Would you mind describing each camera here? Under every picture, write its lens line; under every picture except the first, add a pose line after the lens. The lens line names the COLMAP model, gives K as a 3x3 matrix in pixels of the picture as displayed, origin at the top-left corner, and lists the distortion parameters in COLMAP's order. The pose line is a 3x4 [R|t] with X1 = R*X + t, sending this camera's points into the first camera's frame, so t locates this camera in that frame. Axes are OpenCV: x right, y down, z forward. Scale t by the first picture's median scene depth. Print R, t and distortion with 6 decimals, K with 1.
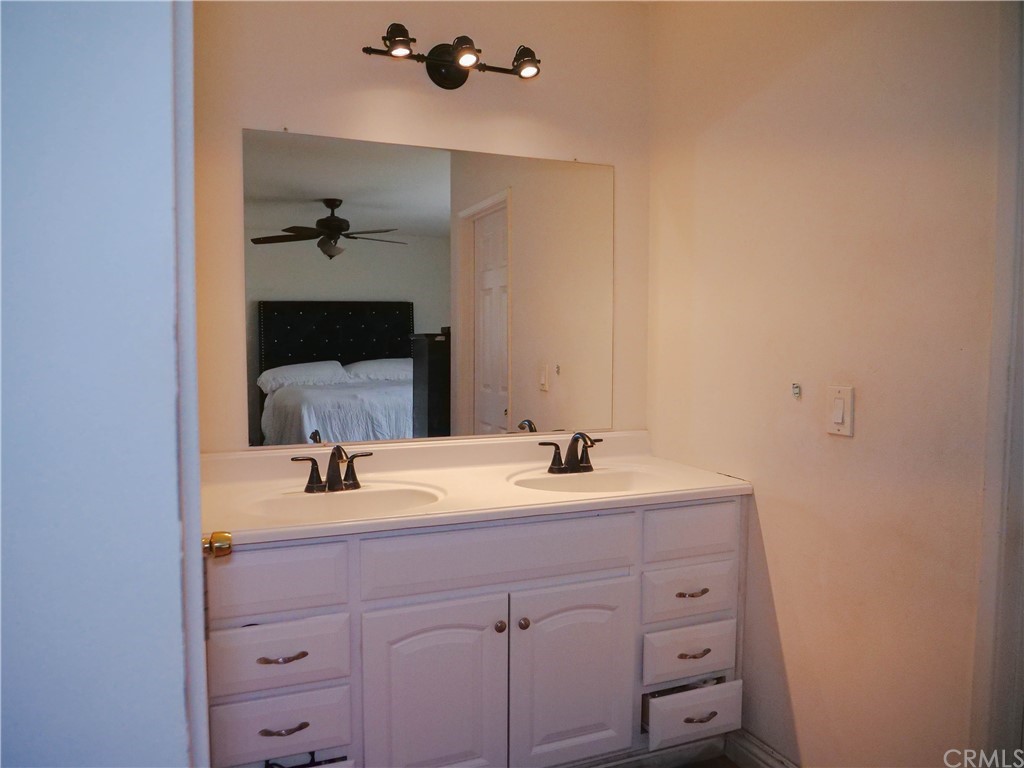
lens RADIAL K [[745.8, 0, 512.0], [0, 745.8, 384.0], [0, 0, 1]] dist [-0.038146, 0.009823]
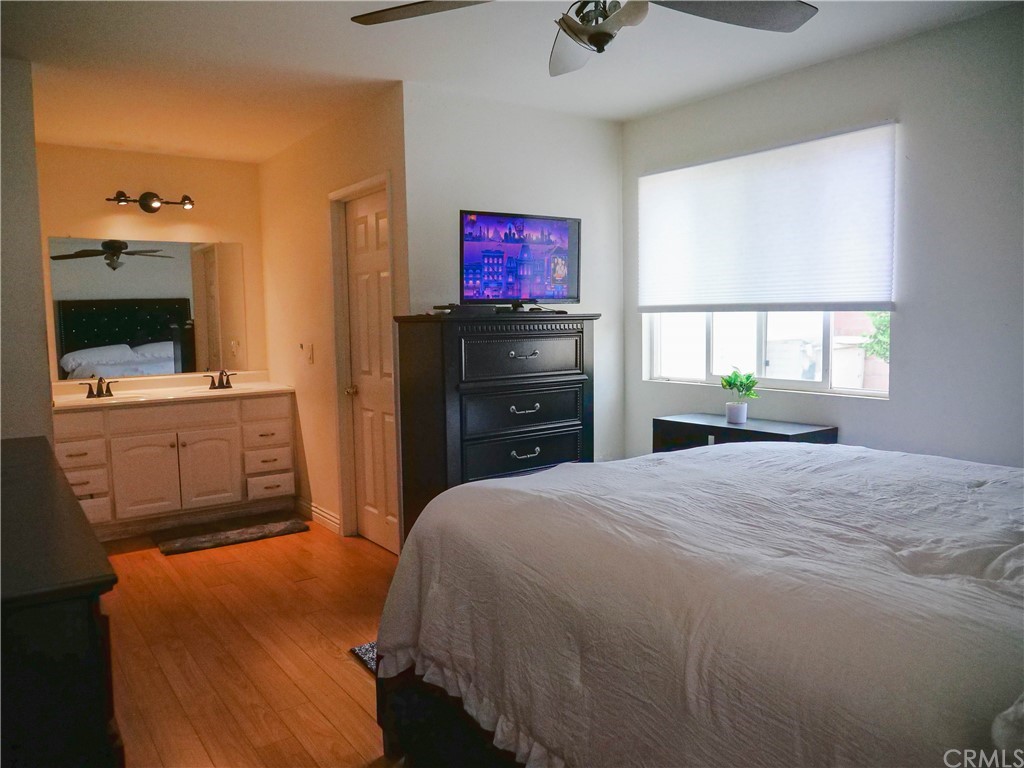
lens RADIAL K [[742.7, 0, 512.5], [0, 742.7, 374.6], [0, 0, 1]] dist [-0.039768, 0.002405]
pose [[0.974127, -0.040020, 0.222428, 0.484324], [0.036689, 0.999144, 0.019092, 0.075927], [-0.223002, -0.010438, 0.974762, -1.441275]]
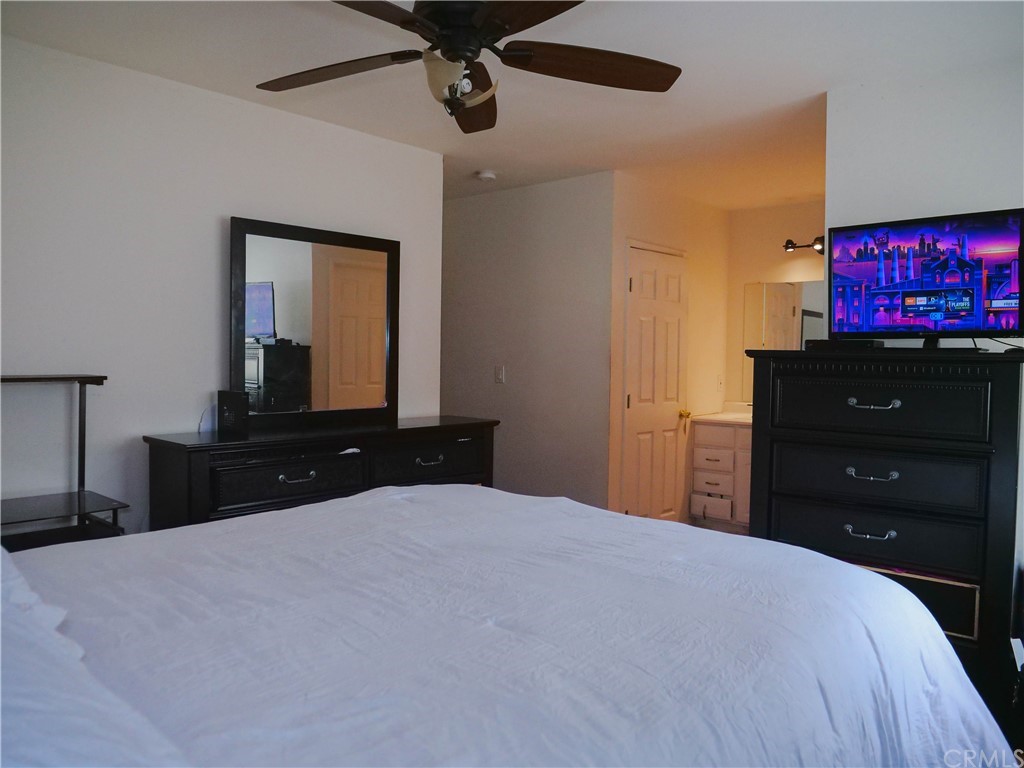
lens RADIAL K [[745.8, 0, 512.0], [0, 745.8, 384.0], [0, 0, 1]] dist [-0.038146, 0.009823]
pose [[0.445472, 0.032242, -0.894715, 1.717654], [-0.063196, 0.997991, 0.004498, 0.064387], [0.893063, 0.054539, 0.446615, -0.967947]]
